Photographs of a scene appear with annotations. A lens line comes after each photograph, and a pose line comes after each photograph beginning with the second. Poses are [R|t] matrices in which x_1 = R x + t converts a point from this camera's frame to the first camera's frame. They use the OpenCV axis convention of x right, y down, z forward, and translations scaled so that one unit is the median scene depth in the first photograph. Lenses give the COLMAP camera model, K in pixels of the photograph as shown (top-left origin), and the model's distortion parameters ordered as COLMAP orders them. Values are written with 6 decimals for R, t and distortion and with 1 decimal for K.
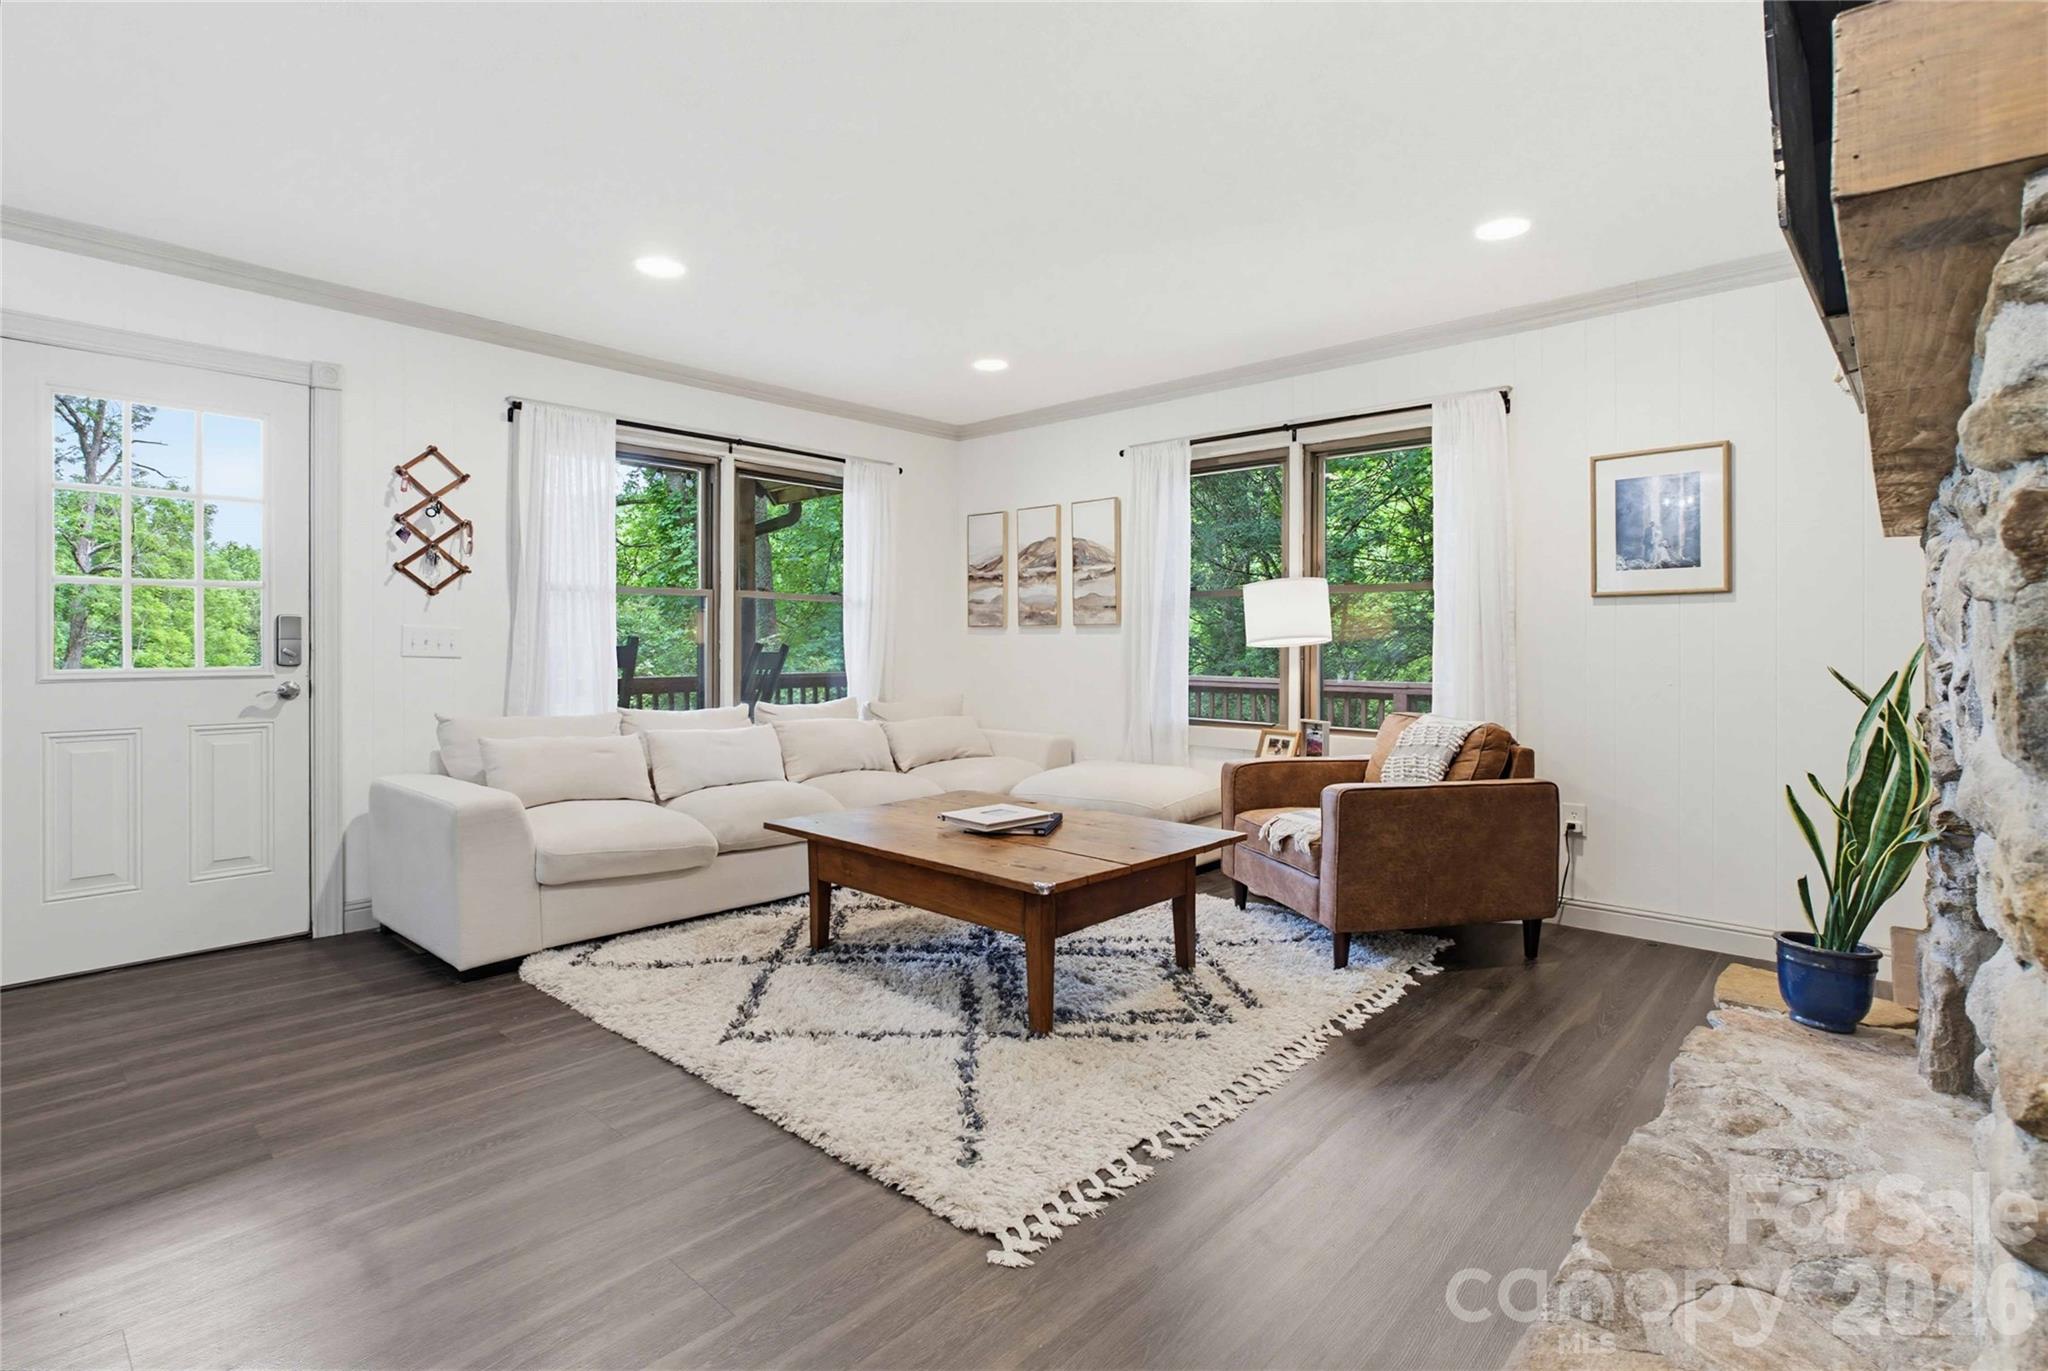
lens RADIAL K [[977.3, 0, 1026.5], [0, 977.3, 642.7], [0, 0, 1]] dist [-0.005193, 0.001268]
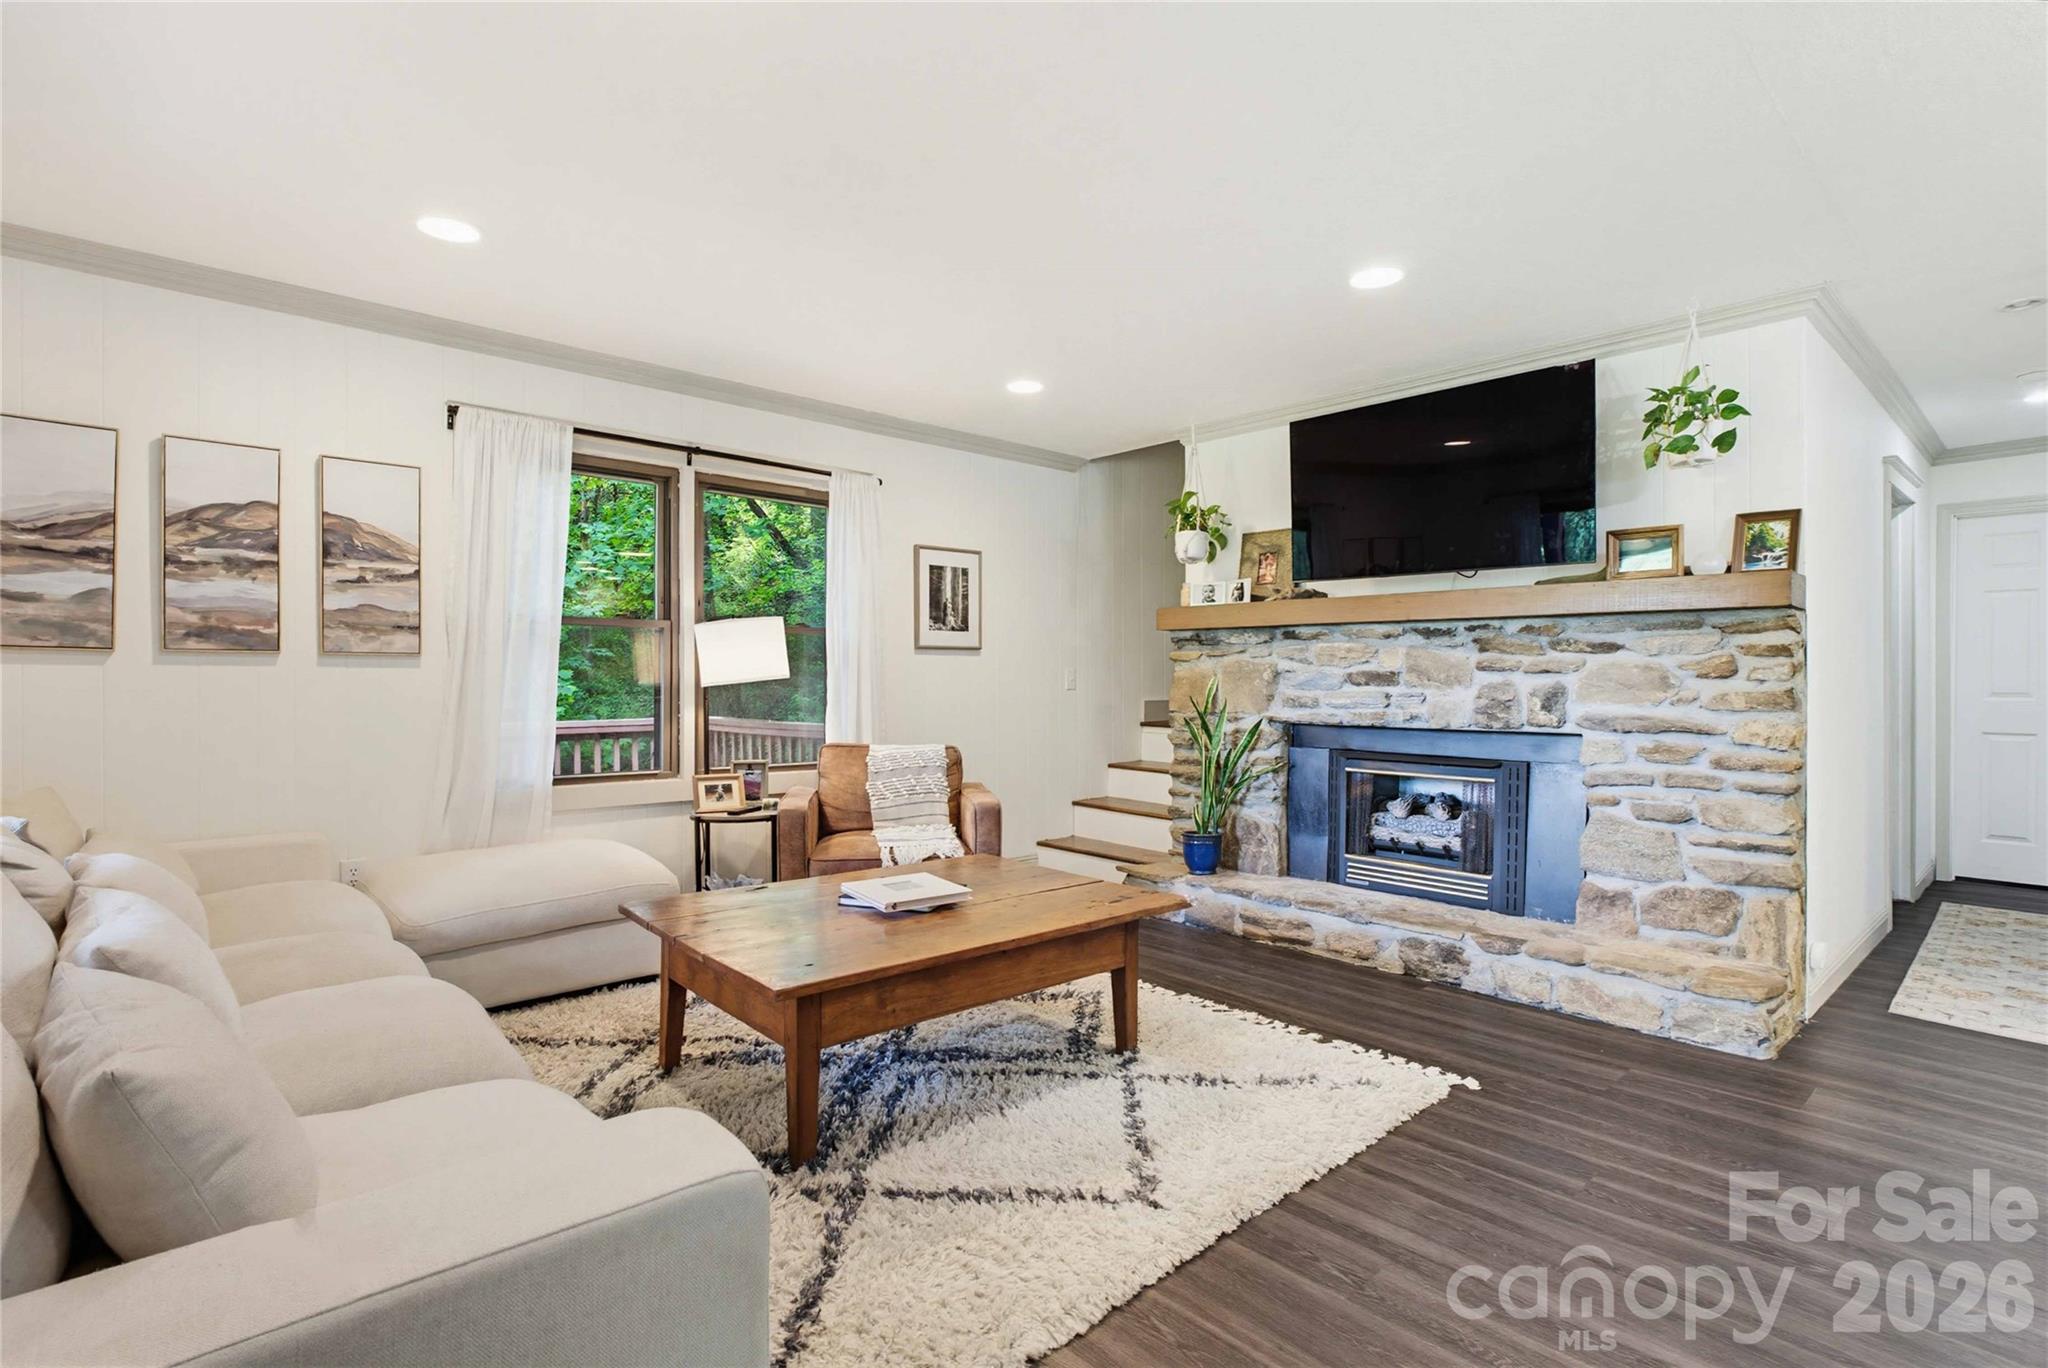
lens RADIAL K [[976.1, 0, 1031.0], [0, 976.1, 676.5], [0, 0, 1]] dist [-0.001099, 0.000073]
pose [[0.103249, 0.001332, 0.994655, -0.612097], [-0.007107, 0.999975, -0.000601, -0.006361], [-0.994630, -0.007007, 0.103256, 0.572795]]
